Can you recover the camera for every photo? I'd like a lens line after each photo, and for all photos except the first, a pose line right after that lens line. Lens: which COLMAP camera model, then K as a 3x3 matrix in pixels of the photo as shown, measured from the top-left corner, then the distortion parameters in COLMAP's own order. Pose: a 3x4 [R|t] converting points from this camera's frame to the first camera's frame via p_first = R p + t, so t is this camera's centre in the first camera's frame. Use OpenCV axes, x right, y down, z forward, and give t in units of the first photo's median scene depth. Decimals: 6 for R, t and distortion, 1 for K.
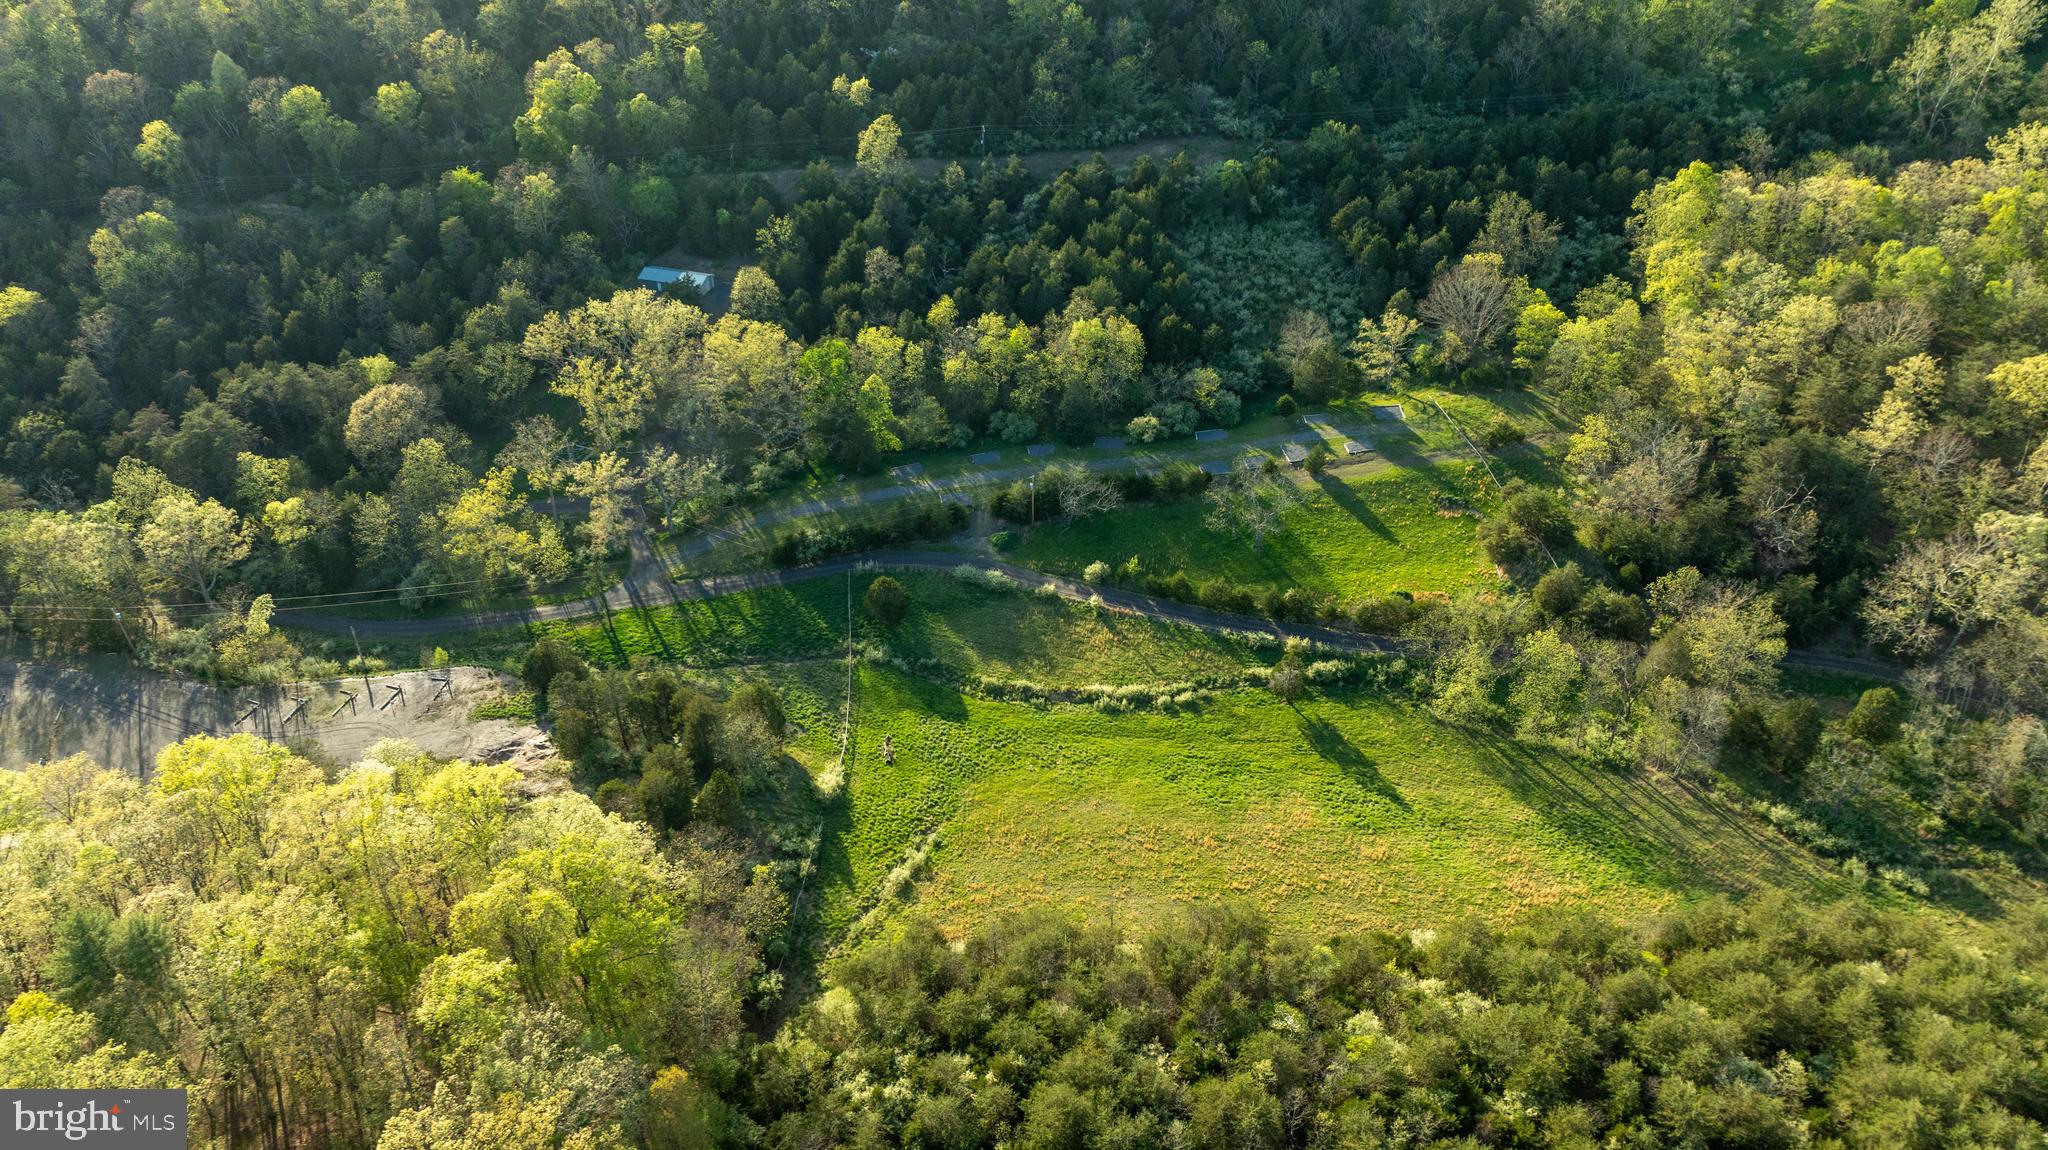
lens RADIAL K [[1458.3, 0, 1027.6], [0, 1458.3, 573.8], [0, 0, 1]] dist [-0.035474, 0.032536]
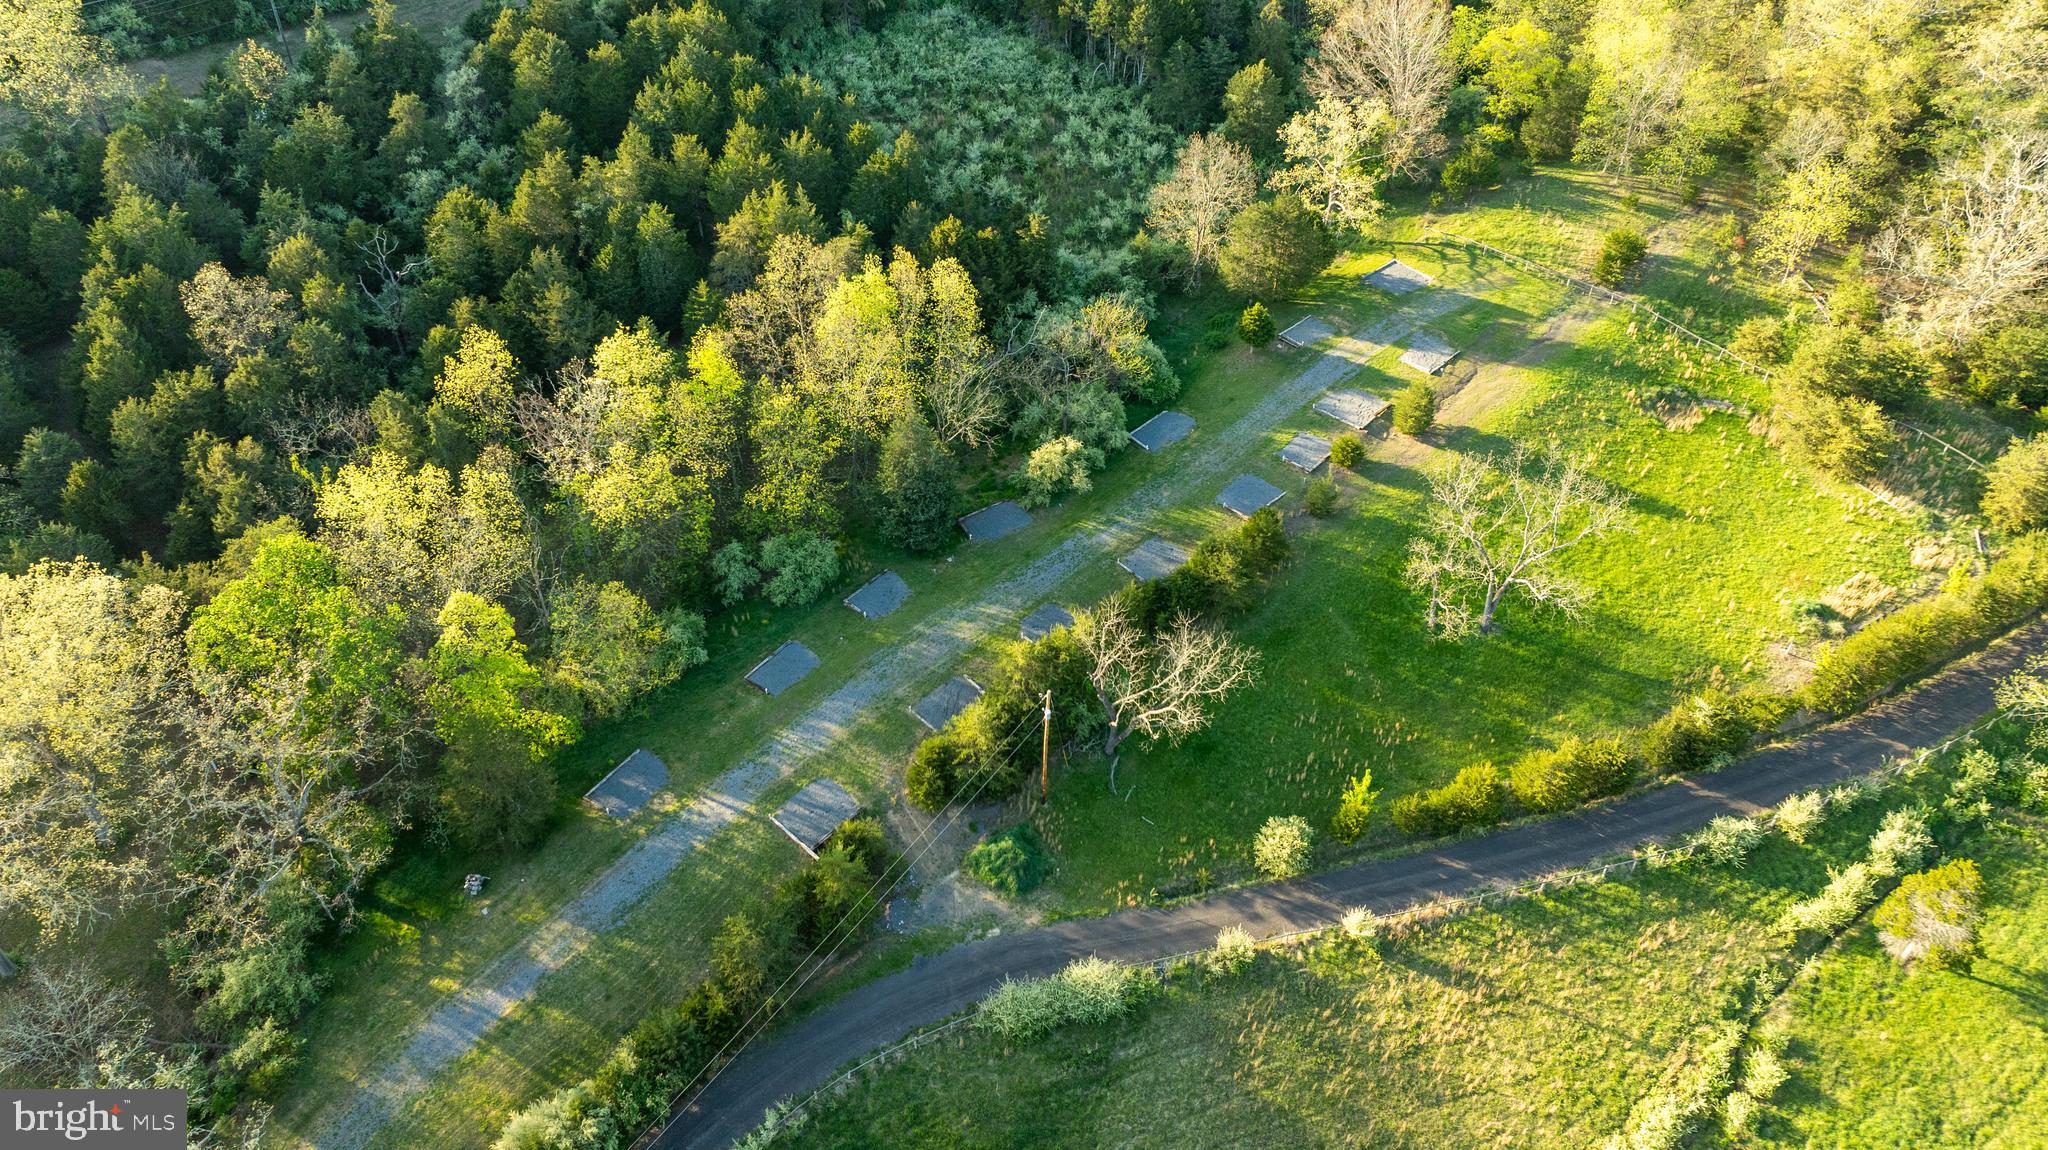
lens RADIAL K [[1458.3, 0, 1010.0], [0, 1458.3, 579.2], [0, 0, 1]] dist [-0.035474, 0.032536]
pose [[0.799622, -0.387098, 0.459085, -0.164897], [0.349334, 0.921686, 0.168701, -0.157856], [-0.488436, 0.025477, 0.872227, 0.637561]]
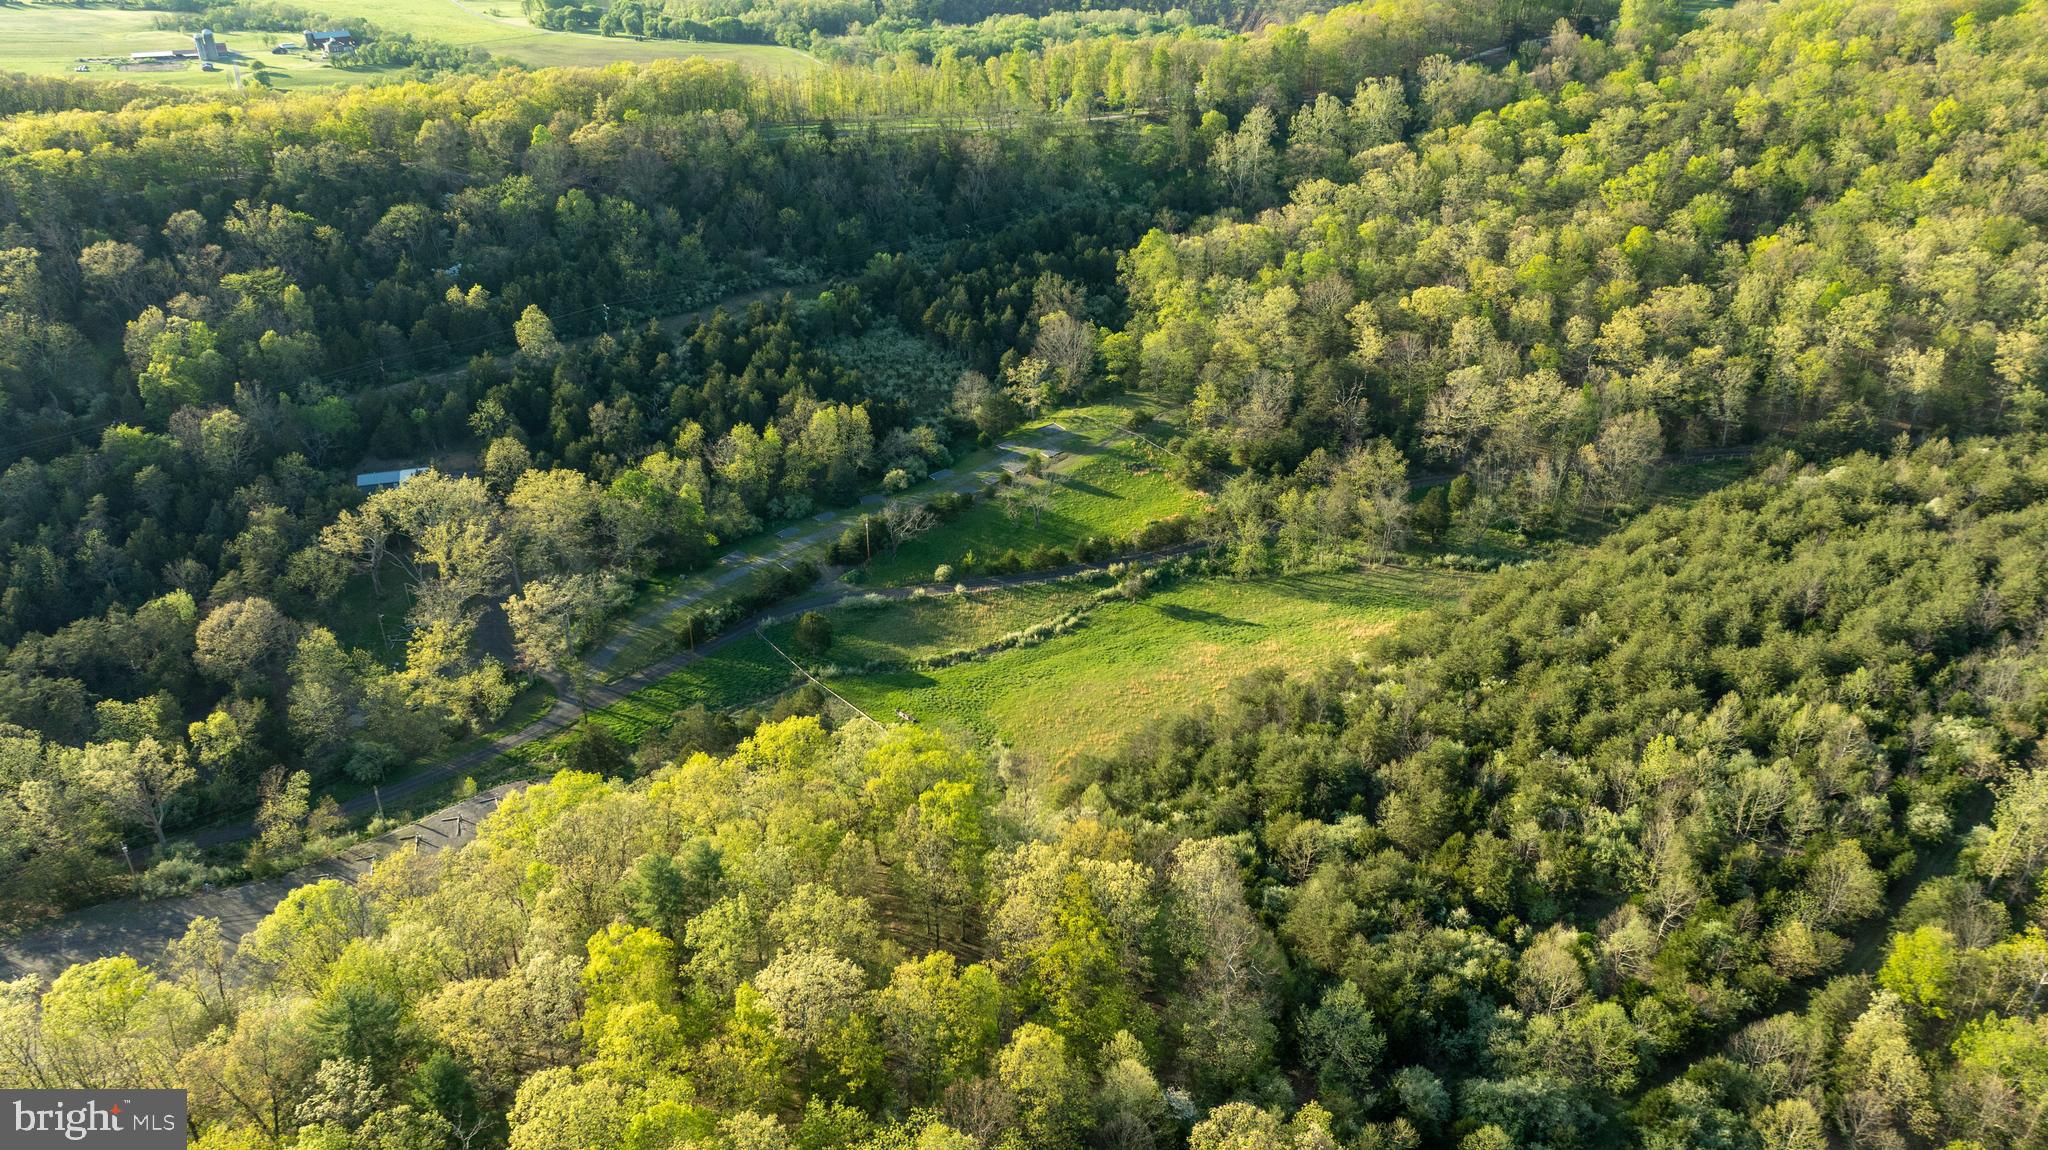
lens RADIAL K [[1458.3, 0, 1020.8], [0, 1458.3, 580.5], [0, 0, 1]] dist [-0.035474, 0.032536]
pose [[0.832962, -0.255491, 0.490814, -0.489646], [0.328247, 0.942242, -0.066588, 0.104895], [-0.445453, 0.216574, 0.868716, -0.121141]]
